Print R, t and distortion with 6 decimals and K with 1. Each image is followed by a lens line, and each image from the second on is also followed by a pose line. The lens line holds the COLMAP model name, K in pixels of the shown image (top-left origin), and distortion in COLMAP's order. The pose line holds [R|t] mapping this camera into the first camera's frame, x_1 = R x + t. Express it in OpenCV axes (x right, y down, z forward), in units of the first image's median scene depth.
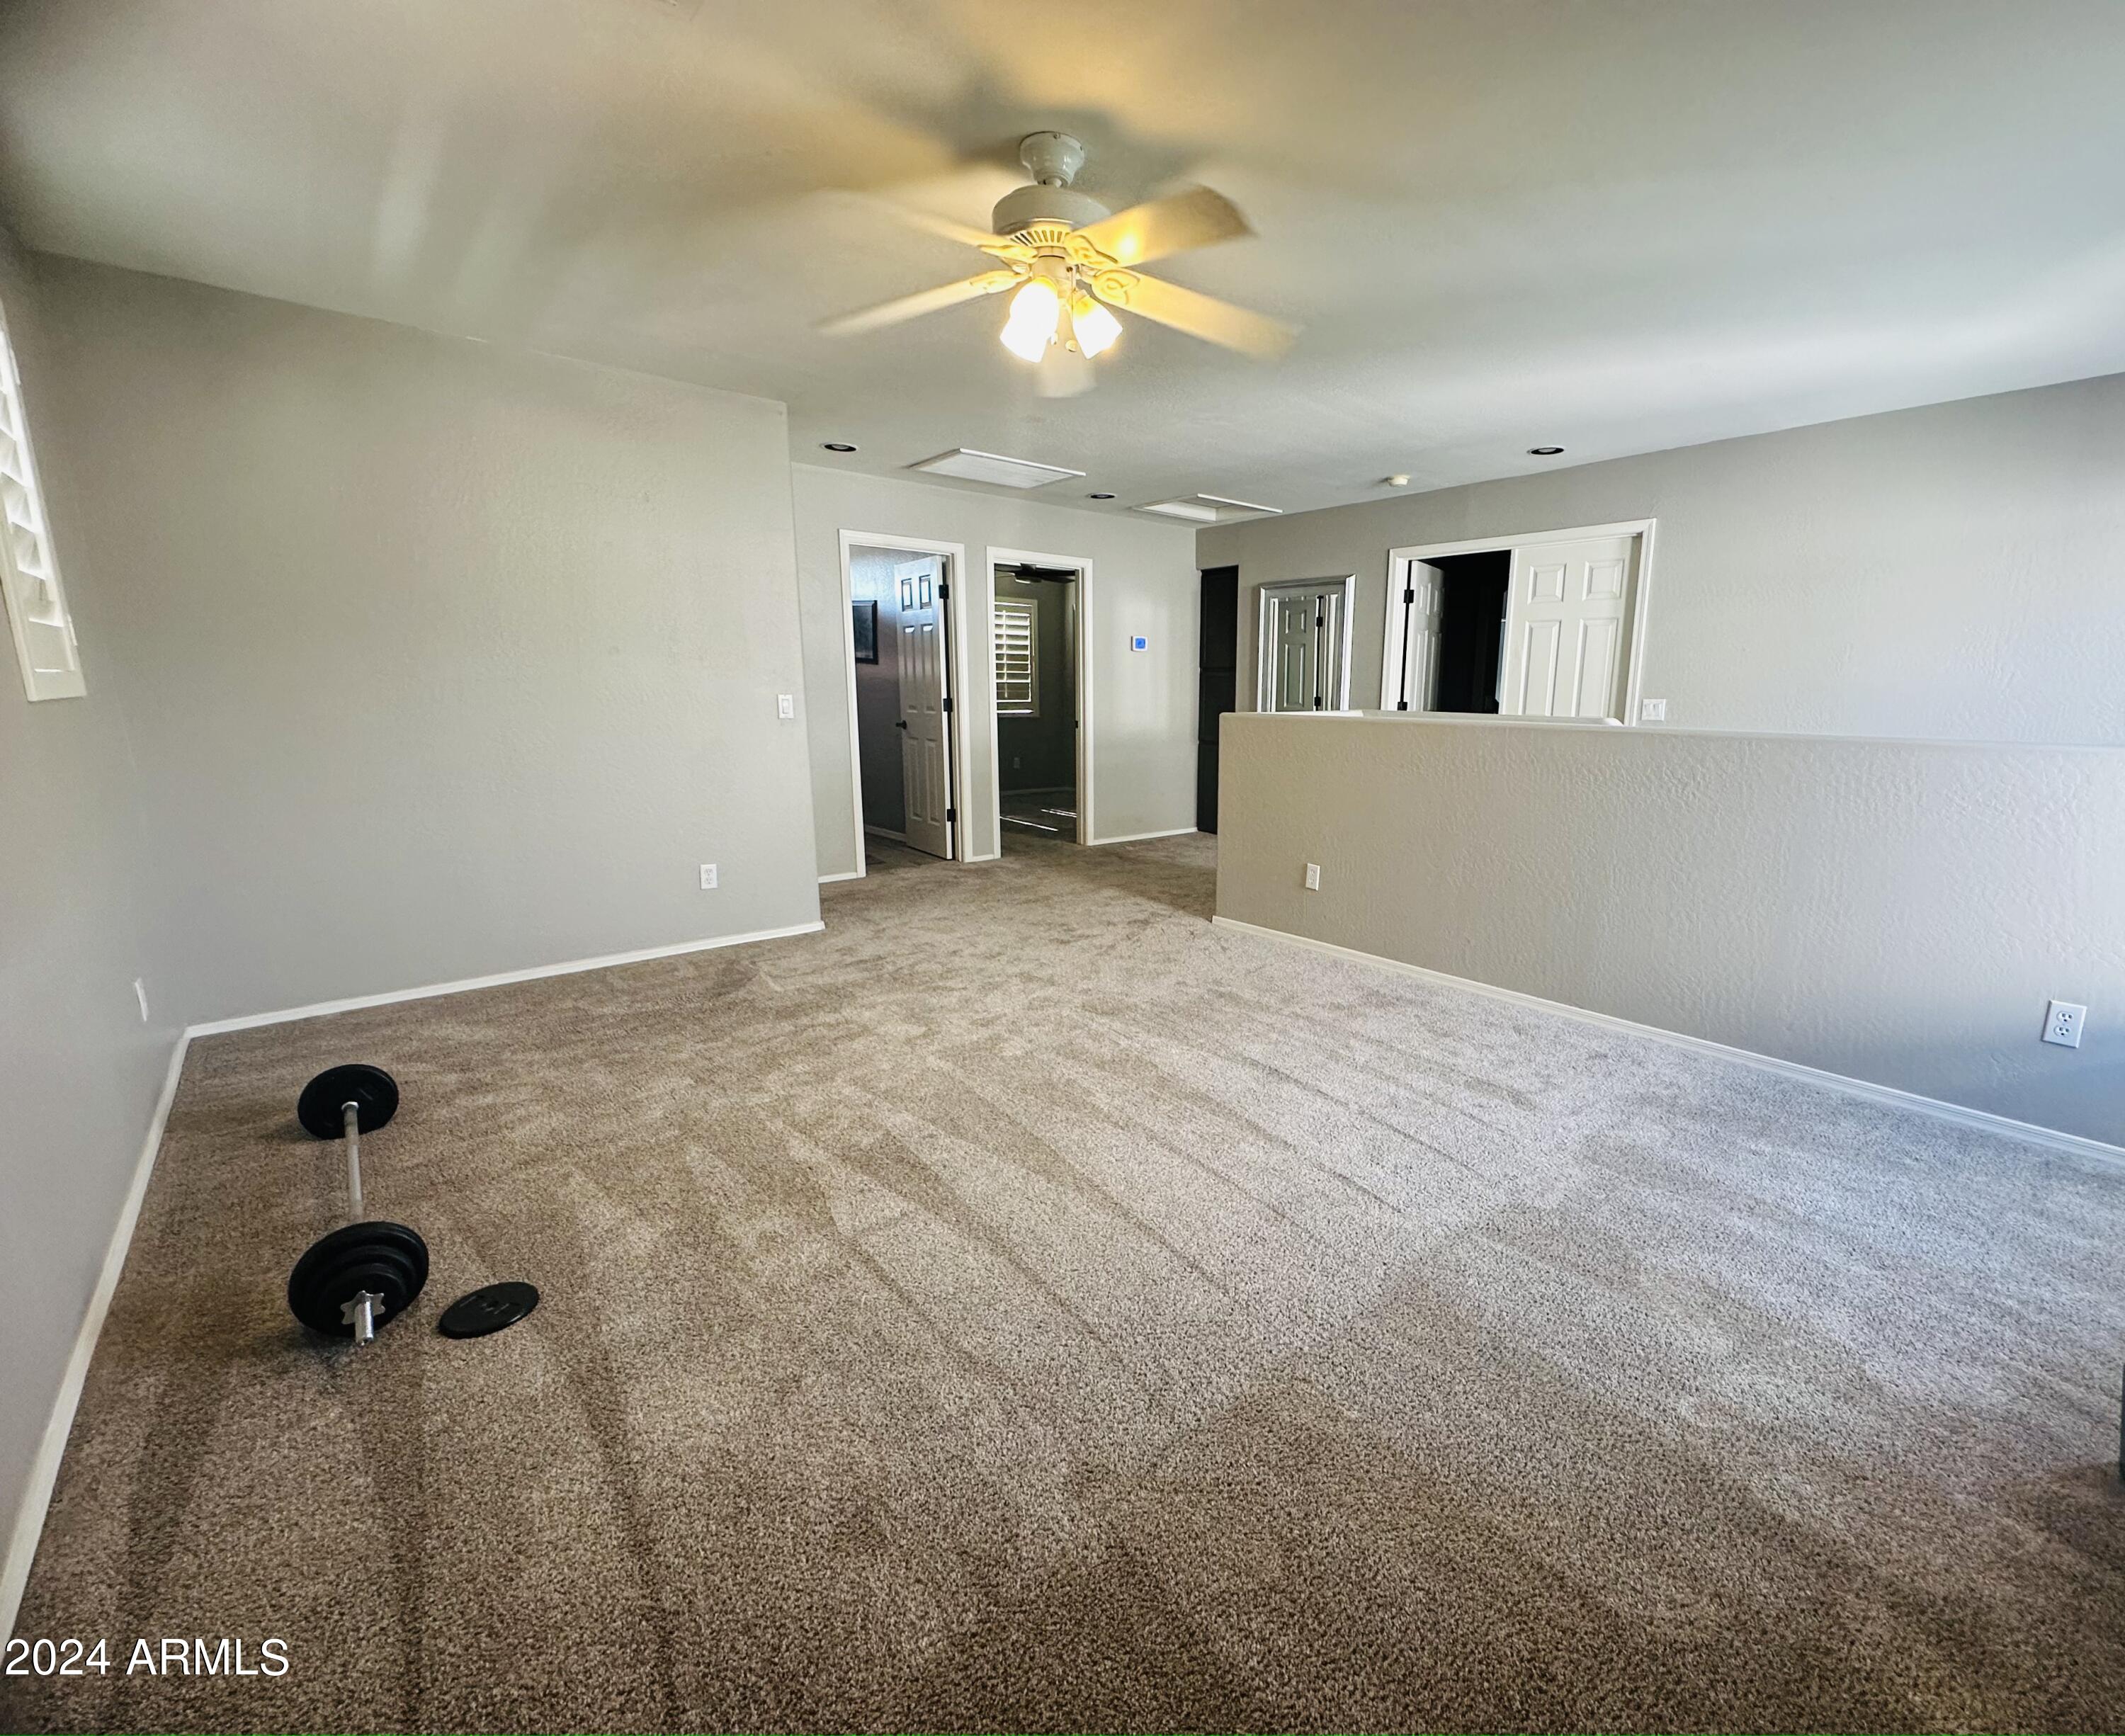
lens RADIAL K [[850.7, 0, 1062.5], [0, 850.7, 868.0], [0, 0, 1]] dist [-0.019712, -0.000248]
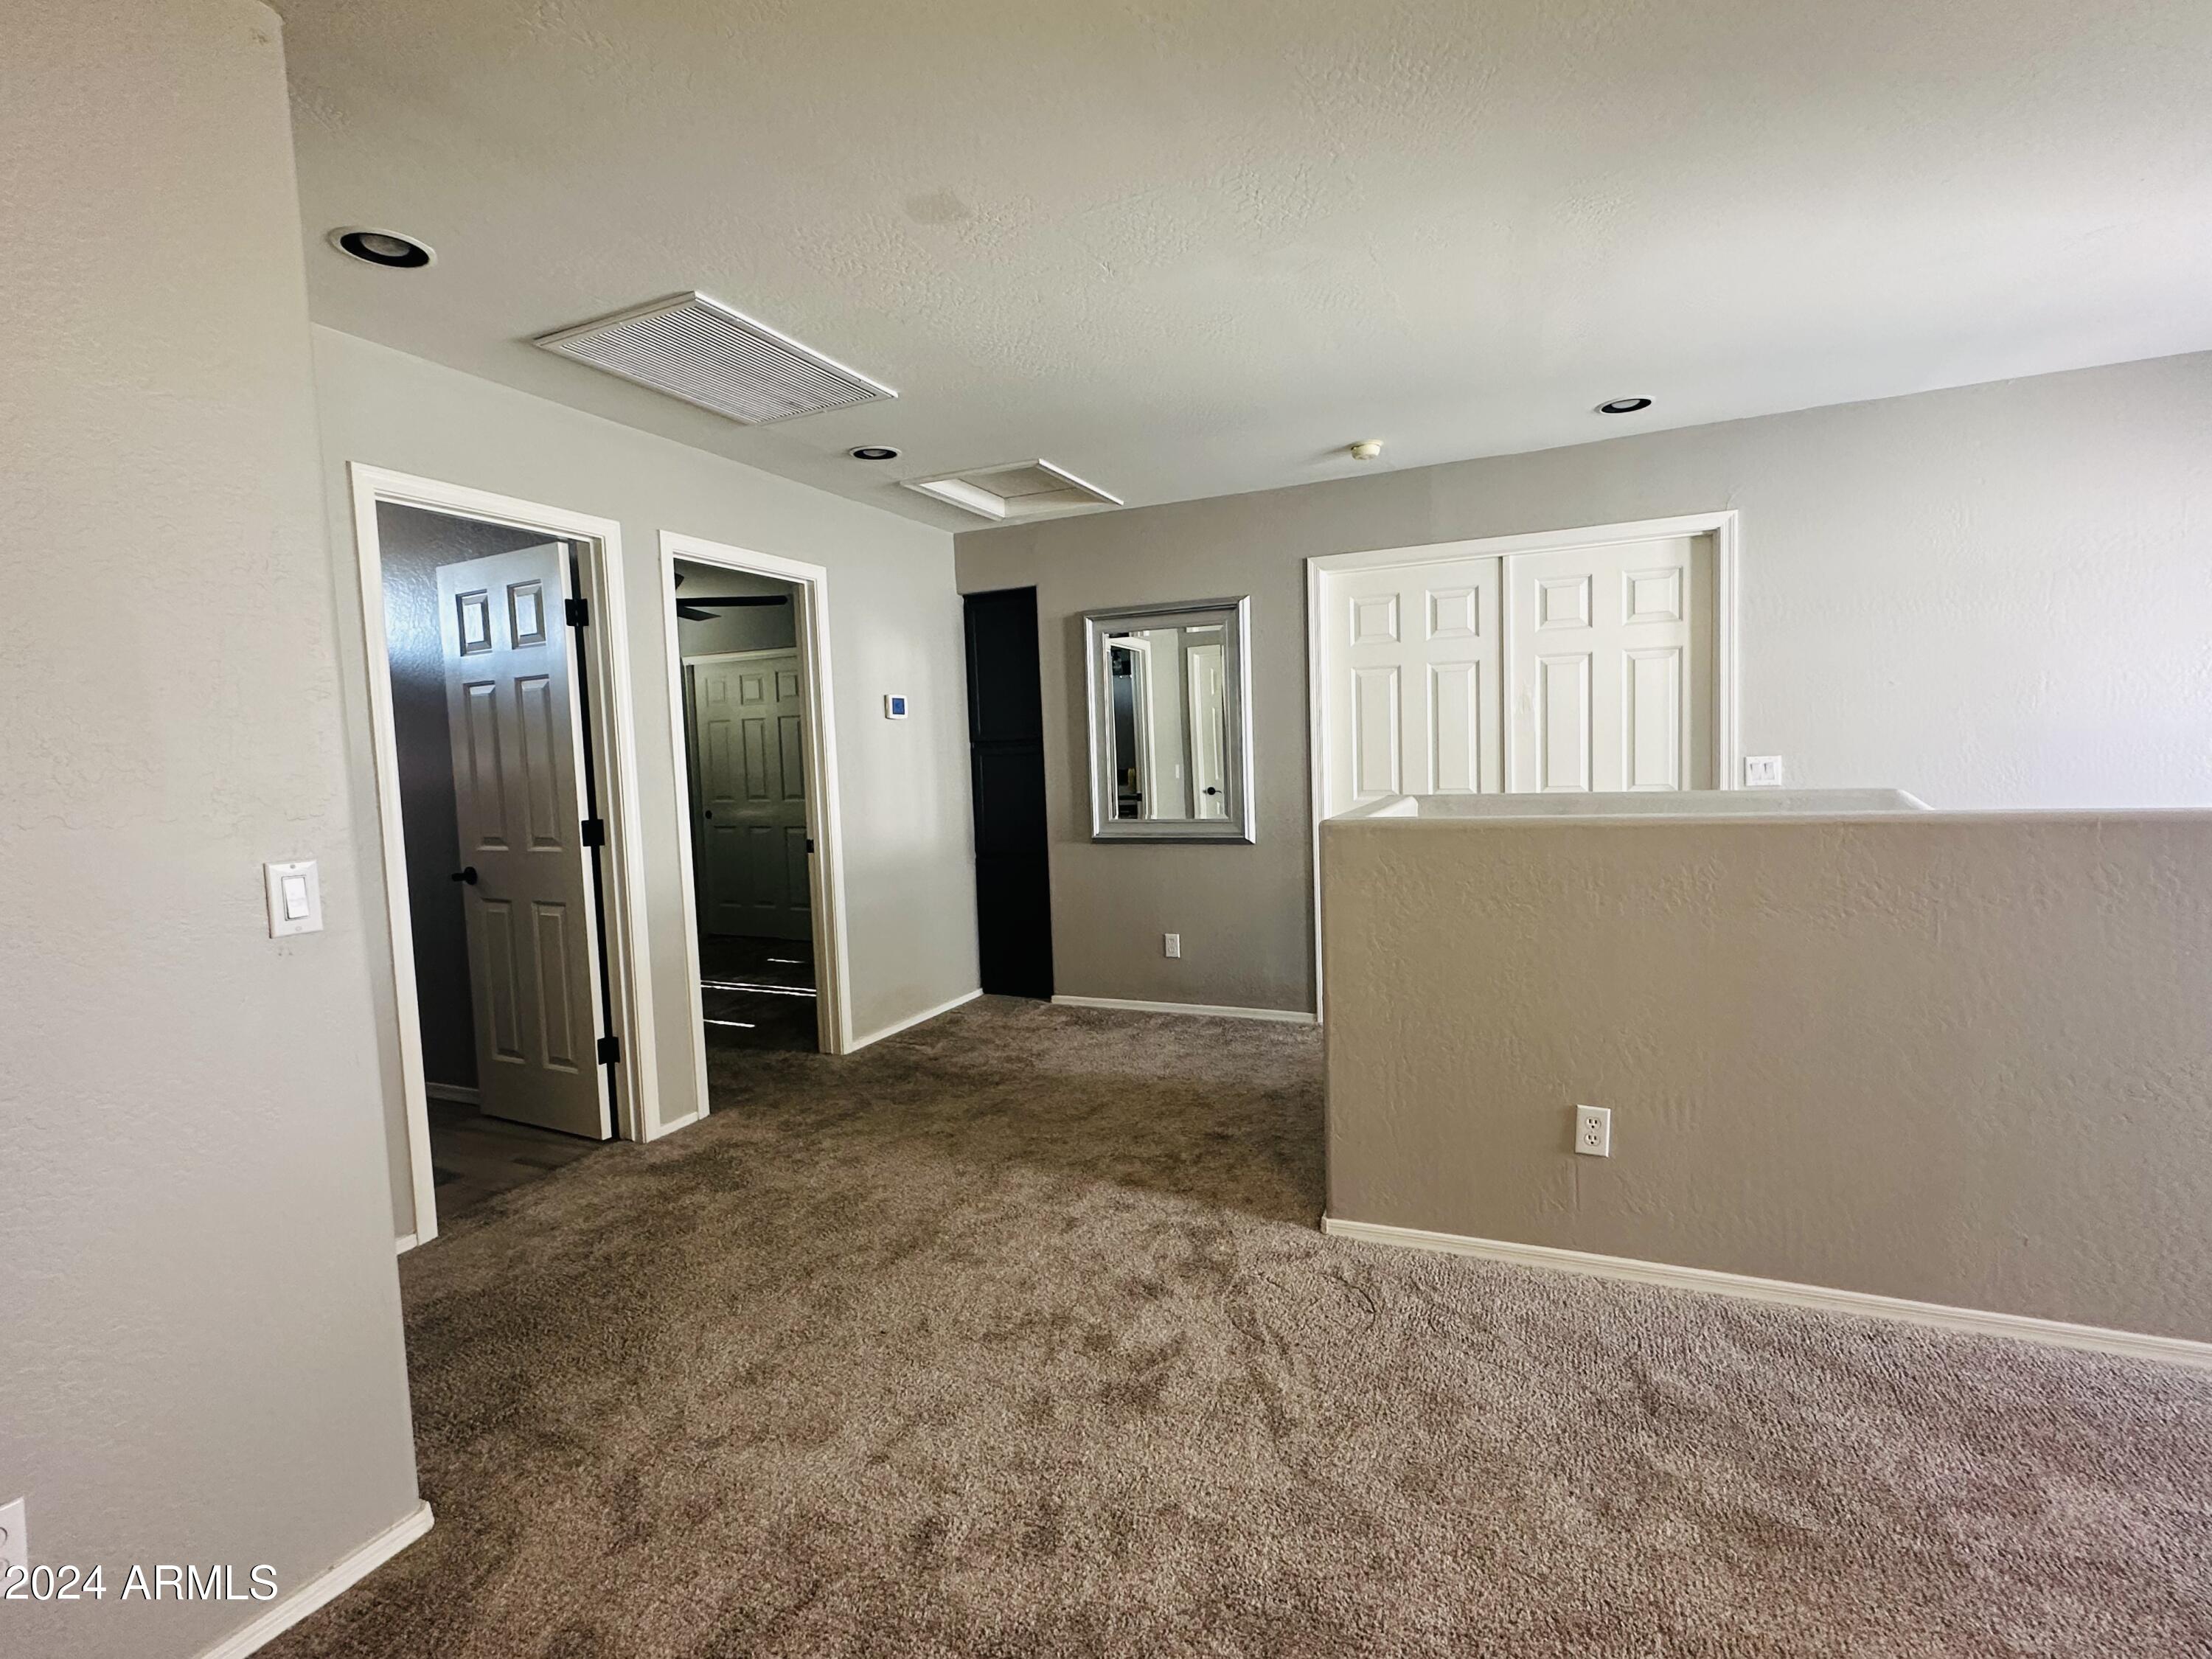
lens RADIAL K [[1084.1, 0, 1106.0], [0, 1084.1, 829.5], [0, 0, 1]] dist [-0.013838, 0.000891]
pose [[0.900918, -0.072753, 0.427848, -0.138764], [0.136813, 0.983191, -0.120901, -0.078118], [-0.411861, 0.167457, 0.895728, 0.315114]]
